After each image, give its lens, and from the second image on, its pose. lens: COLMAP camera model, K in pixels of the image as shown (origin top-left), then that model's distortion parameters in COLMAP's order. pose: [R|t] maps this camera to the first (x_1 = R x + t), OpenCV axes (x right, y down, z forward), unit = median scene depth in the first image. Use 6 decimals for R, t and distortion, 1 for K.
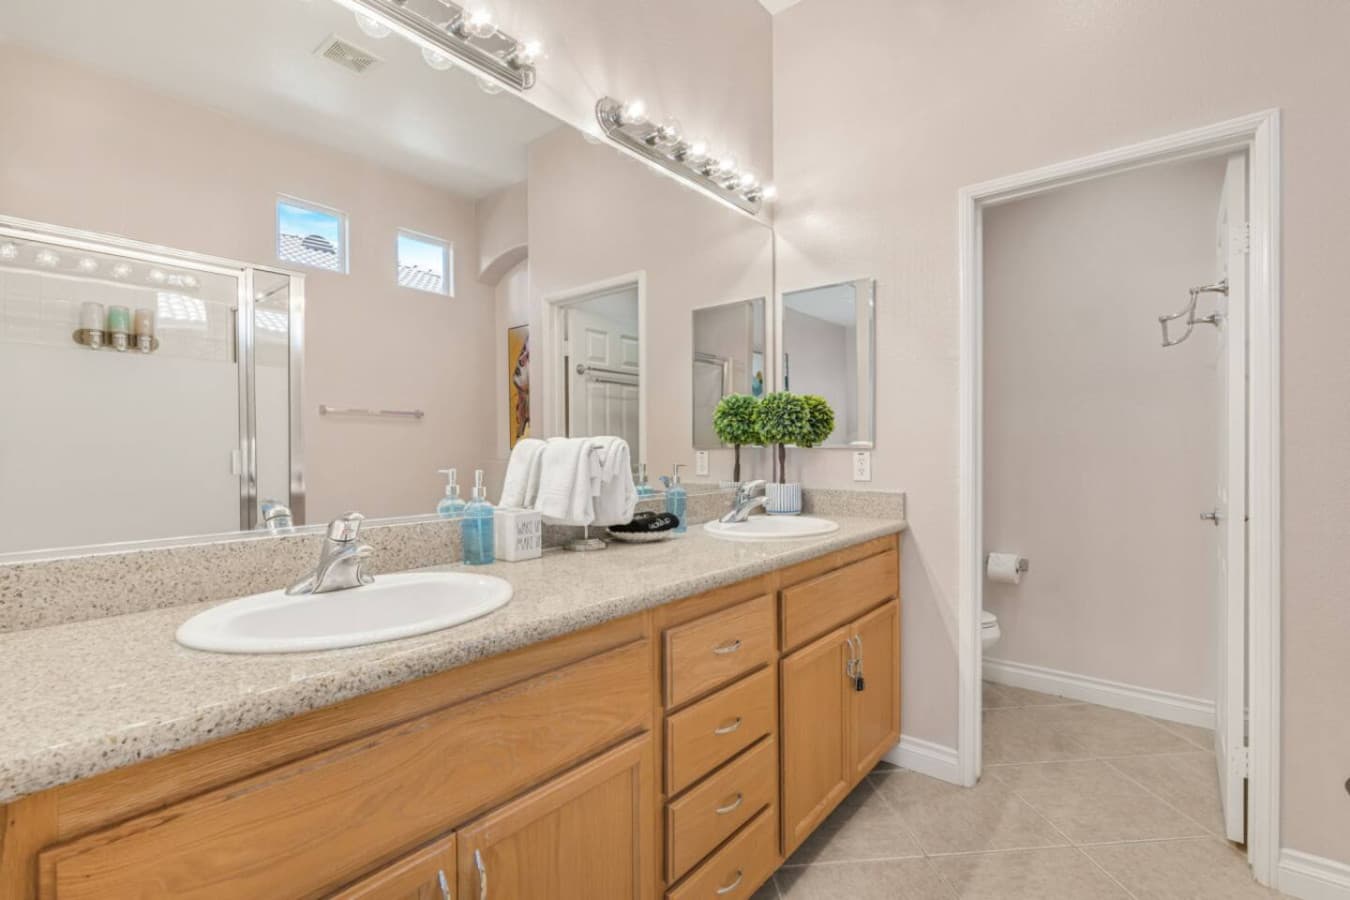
lens RADIAL K [[605.5, 0, 675.0], [0, 605.5, 450.0], [0, 0, 1]] dist [-0.003678, 0.001523]
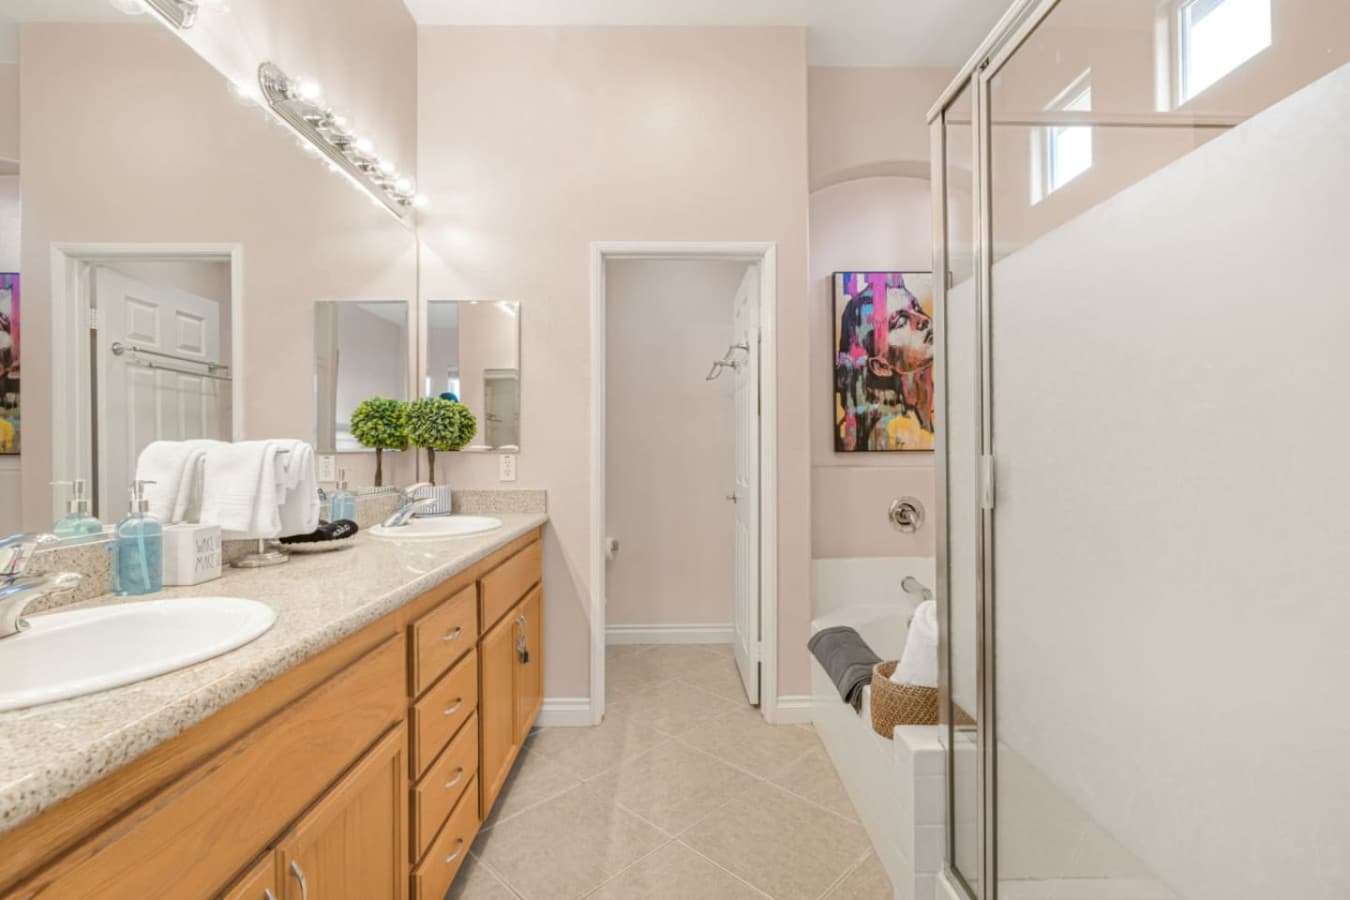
lens RADIAL K [[605.5, 0, 675.0], [0, 605.5, 450.0], [0, 0, 1]] dist [-0.003678, 0.001523]
pose [[0.770122, -0.000201, 0.637896, -0.198036], [0.004200, 0.999980, -0.004755, 0.000465], [-0.637882, 0.006341, 0.770108, -0.064989]]
